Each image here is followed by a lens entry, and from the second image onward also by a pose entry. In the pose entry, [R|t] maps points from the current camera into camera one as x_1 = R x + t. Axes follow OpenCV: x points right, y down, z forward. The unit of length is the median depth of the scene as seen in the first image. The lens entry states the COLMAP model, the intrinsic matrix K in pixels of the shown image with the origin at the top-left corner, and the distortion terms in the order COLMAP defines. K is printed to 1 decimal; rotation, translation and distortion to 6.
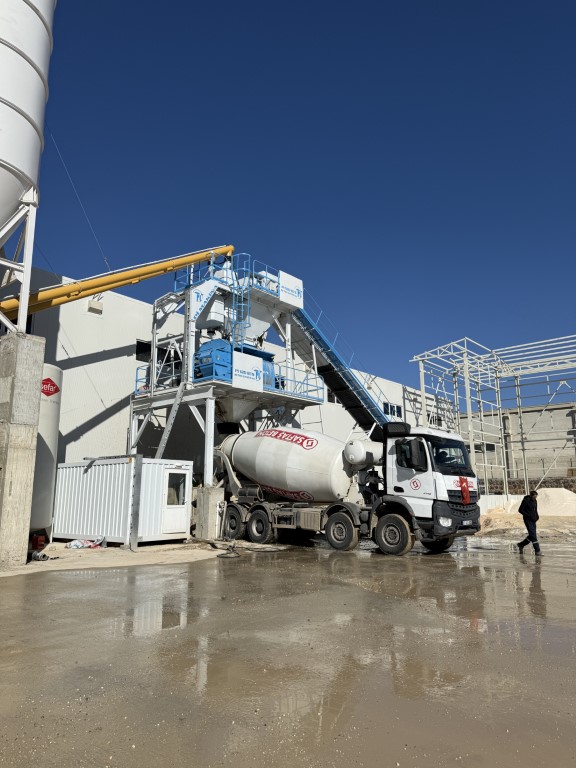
lens RADIAL K [[541.6, 0, 290.3], [0, 541.6, 385.0], [0, 0, 1]] dist [0.148166, -0.256238]
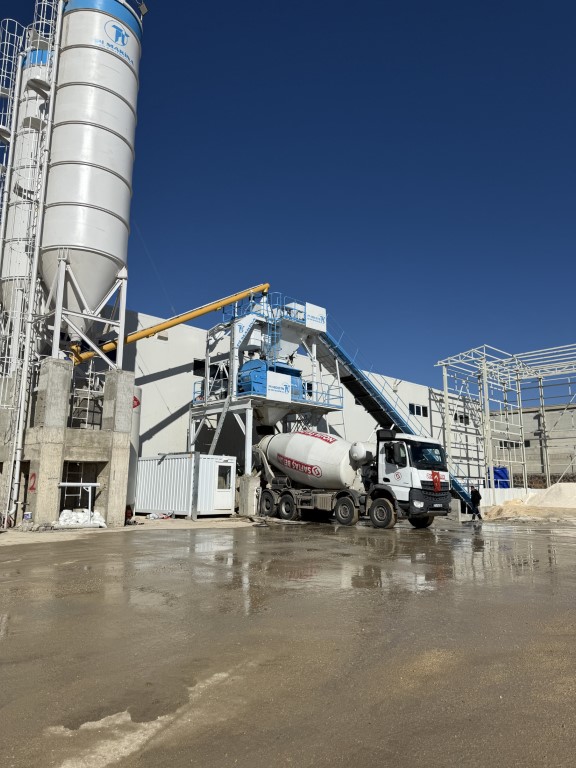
lens RADIAL K [[539.9, 0, 286.0], [0, 539.9, 381.0], [0, 0, 1]] dist [0.144411, -0.288288]
pose [[0.994954, -0.004798, -0.100215, 0.065327], [0.005474, 0.999964, 0.006473, -0.045741], [0.100180, -0.006989, 0.994945, -0.261249]]
